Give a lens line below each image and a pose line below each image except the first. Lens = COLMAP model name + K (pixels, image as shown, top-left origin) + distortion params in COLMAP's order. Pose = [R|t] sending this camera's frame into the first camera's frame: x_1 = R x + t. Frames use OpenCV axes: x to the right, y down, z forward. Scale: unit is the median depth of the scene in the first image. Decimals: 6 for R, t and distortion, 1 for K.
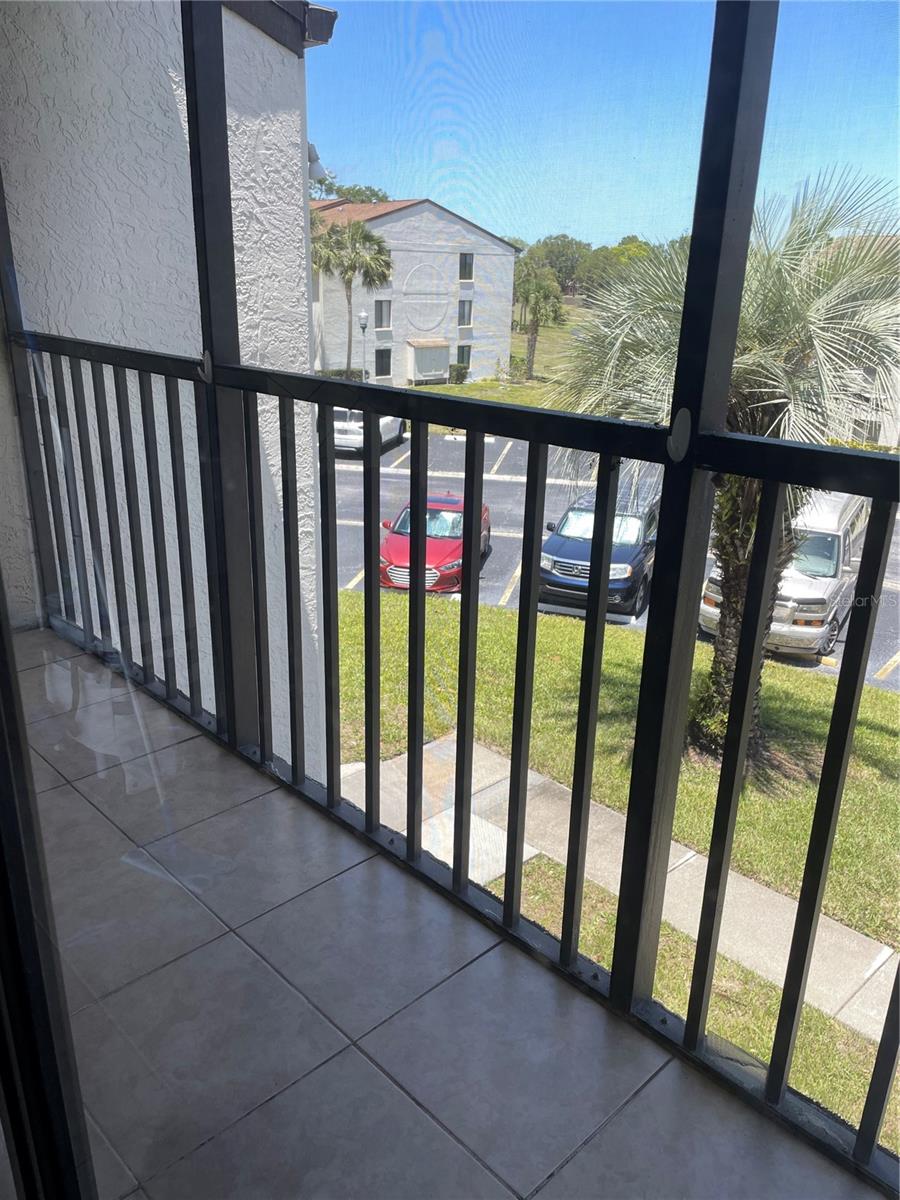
lens RADIAL K [[906.4, 0, 481.9], [0, 906.4, 626.2], [0, 0, 1]] dist [0.070469, -0.080037]
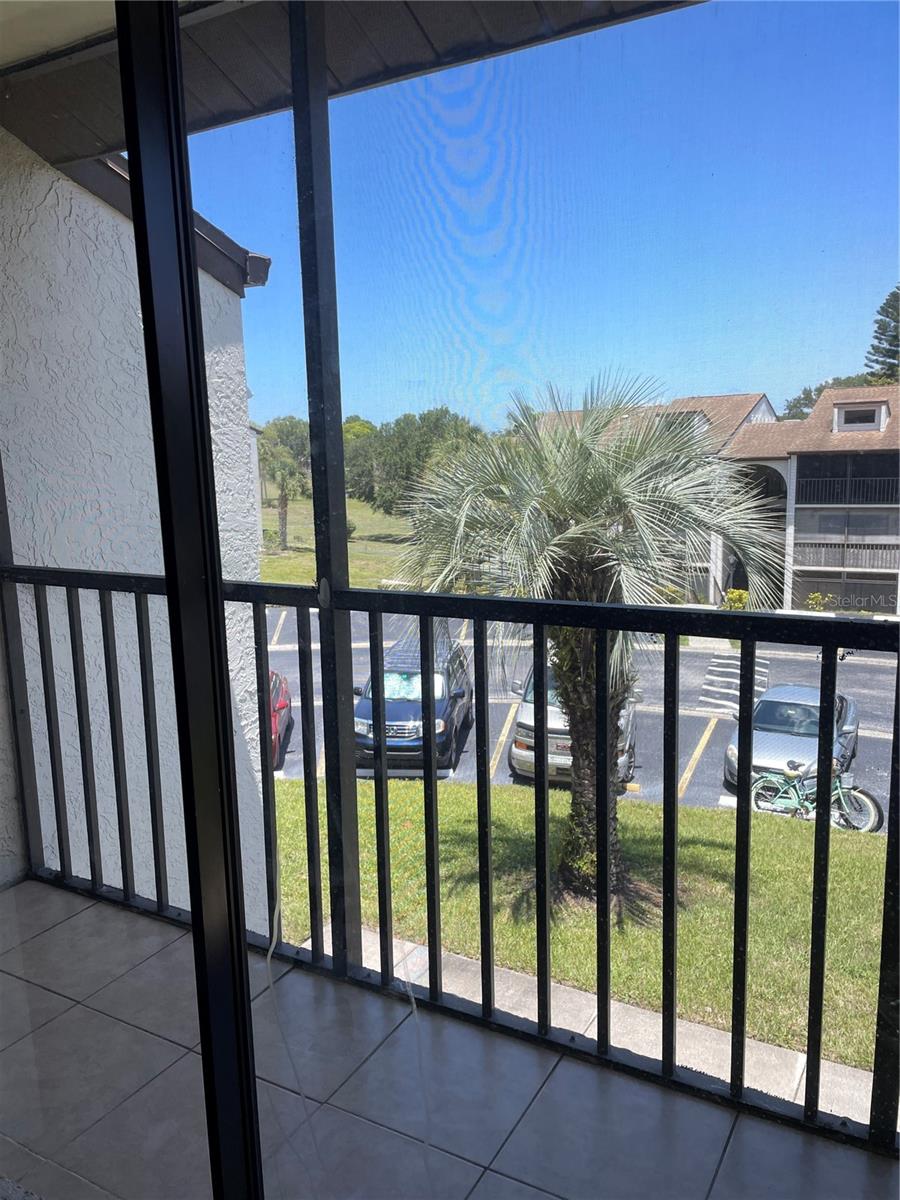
lens RADIAL K [[906.4, 0, 445.1], [0, 906.4, 618.4], [0, 0, 1]] dist [0.070469, -0.080037]
pose [[0.960279, -0.092377, 0.263307, -0.144544], [0.137722, 0.977576, -0.159303, -0.023434], [-0.242687, 0.189239, 0.951468, -0.003816]]
